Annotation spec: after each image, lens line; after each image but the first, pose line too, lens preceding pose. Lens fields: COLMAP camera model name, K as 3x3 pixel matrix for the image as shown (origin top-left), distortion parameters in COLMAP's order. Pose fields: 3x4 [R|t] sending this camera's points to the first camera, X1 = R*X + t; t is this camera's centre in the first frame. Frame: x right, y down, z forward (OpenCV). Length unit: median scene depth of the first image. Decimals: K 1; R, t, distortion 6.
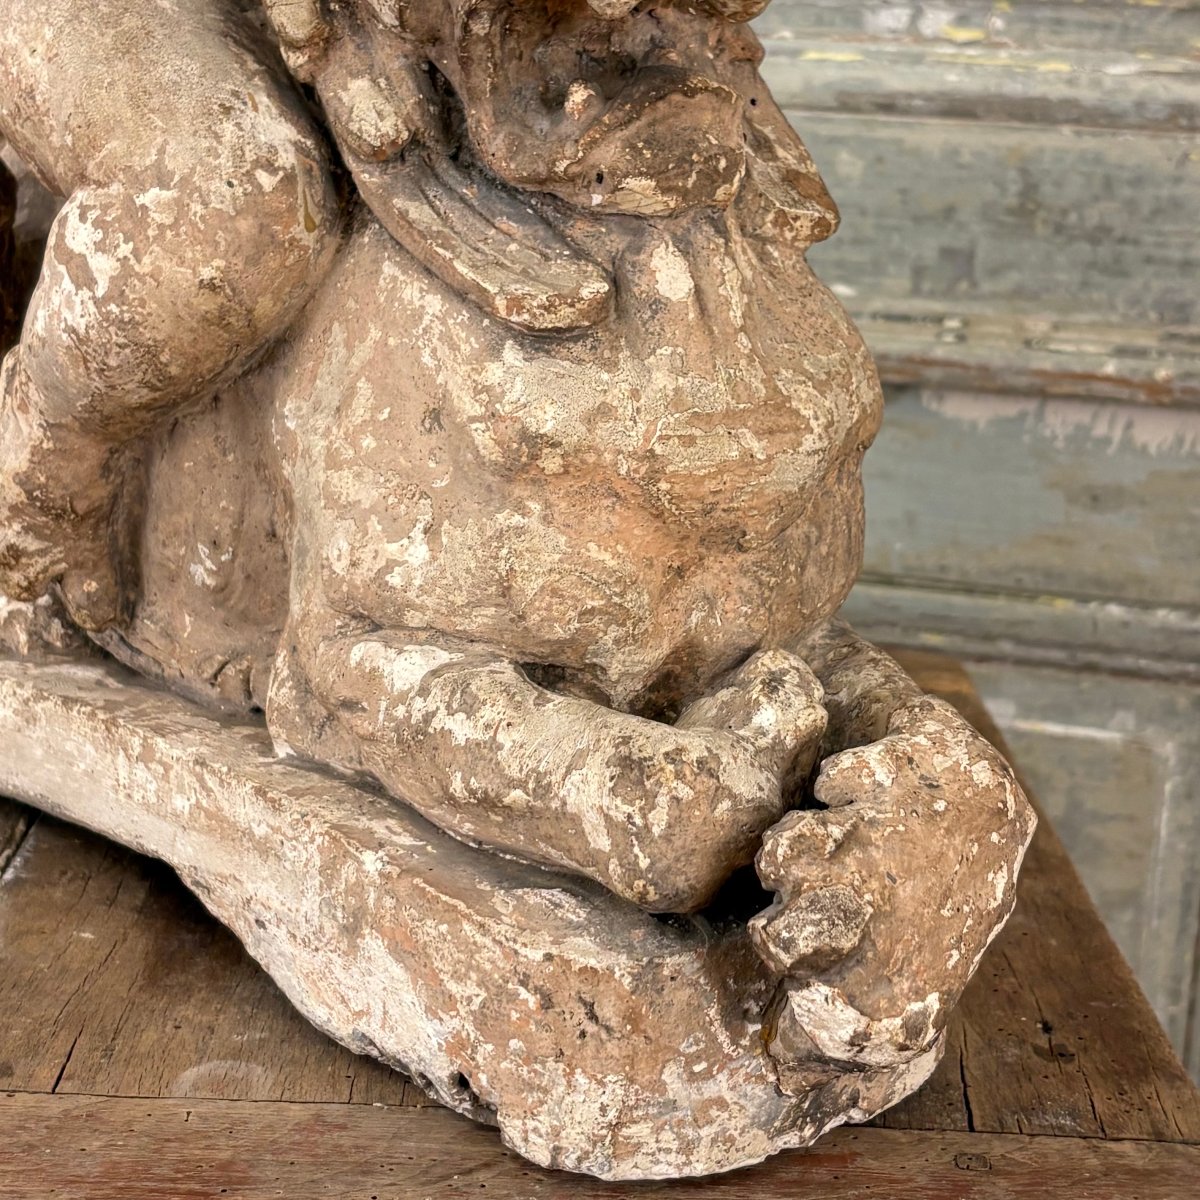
lens RADIAL K [[2434.6, 0, 588.2], [0, 2434.6, 601.6], [0, 0, 1]] dist [0.264106, -1.286317]
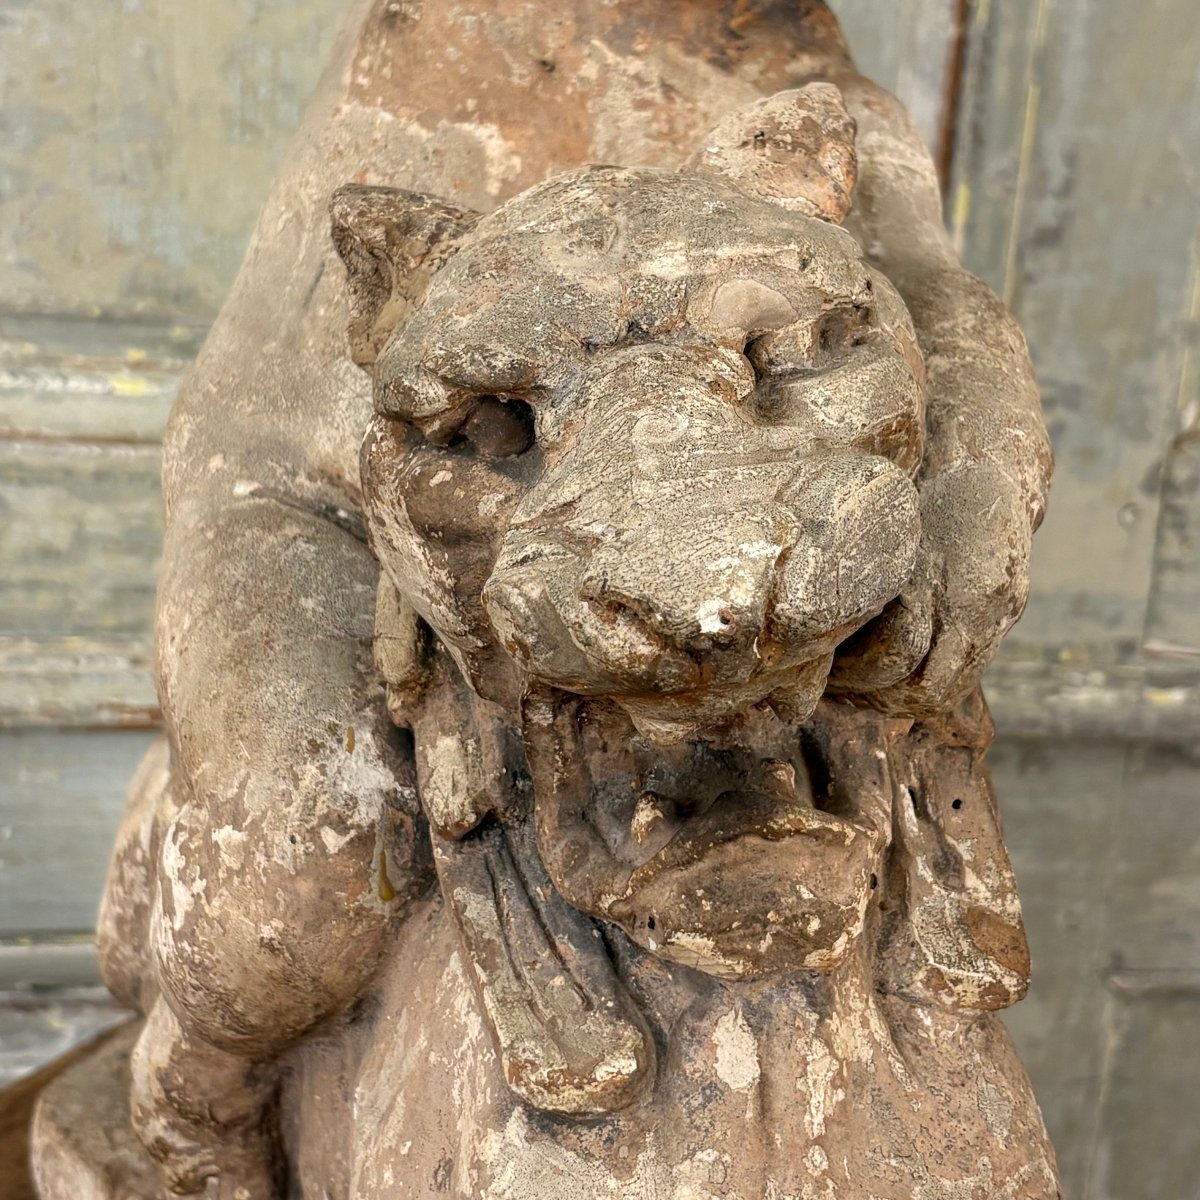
lens RADIAL K [[2434.6, 0, 588.2], [0, 2434.6, 601.6], [0, 0, 1]] dist [0.264106, -1.286317]
pose [[0.919956, 0.113180, -0.375328, 0.258890], [-0.143552, 0.988175, -0.053872, -0.220111], [0.364793, 0.103439, 0.925325, 0.240386]]
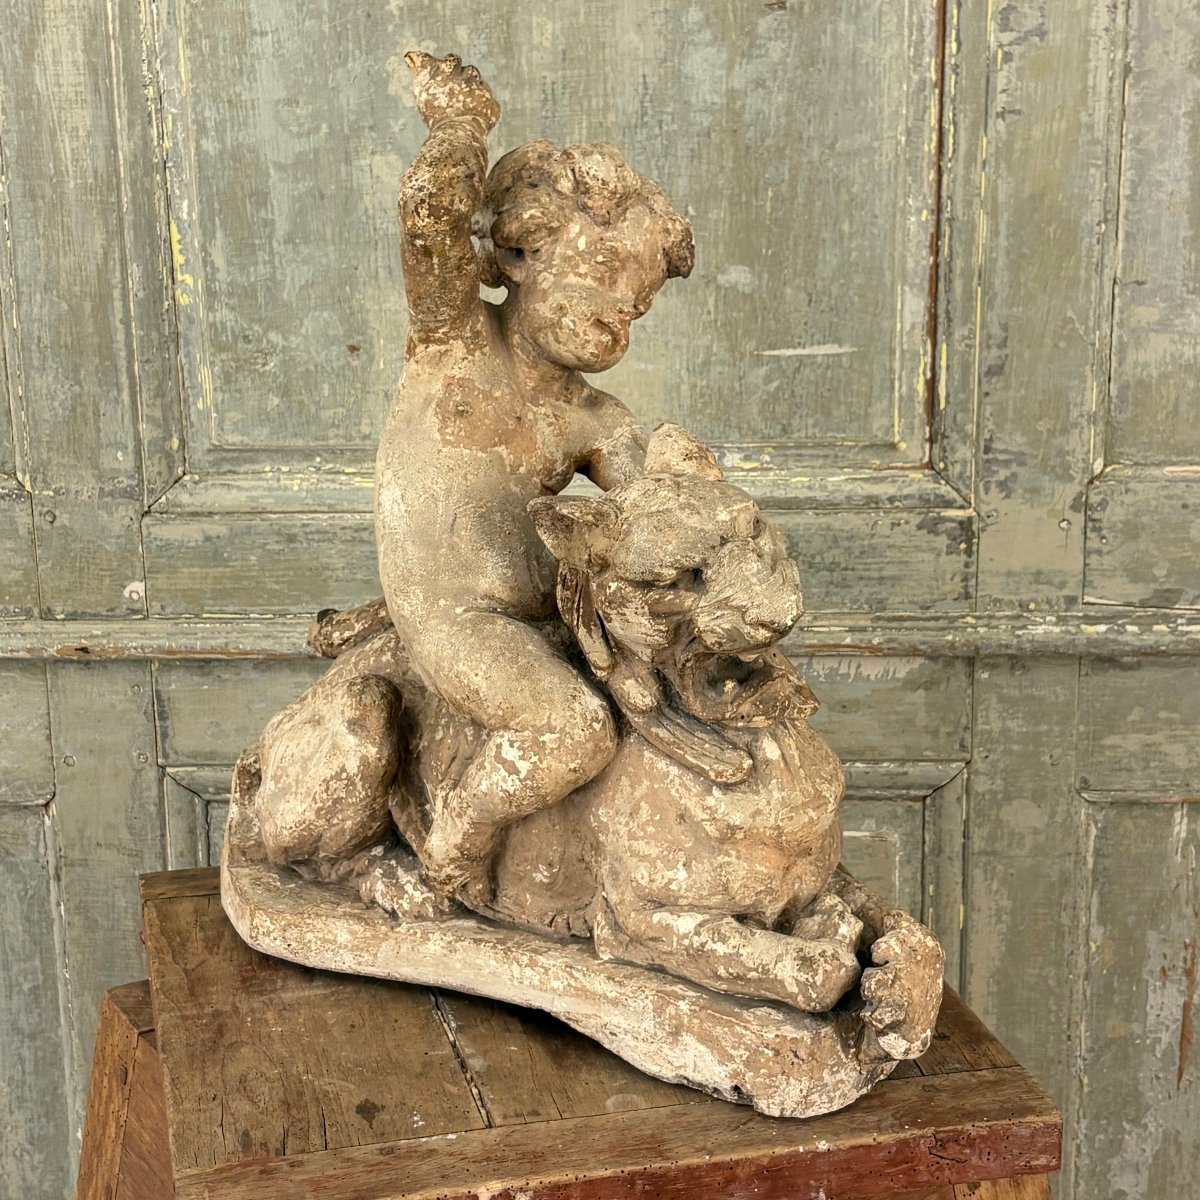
lens RADIAL K [[2418.1, 0, 600.0], [0, 2418.1, 600.0], [0, 0, 1]] dist [0.257898, -1.195131]
pose [[0.972834, -0.117849, 0.199261, -0.584083], [0.113745, 0.992996, 0.031961, -0.369026], [-0.201632, -0.008428, 0.979425, -1.312783]]
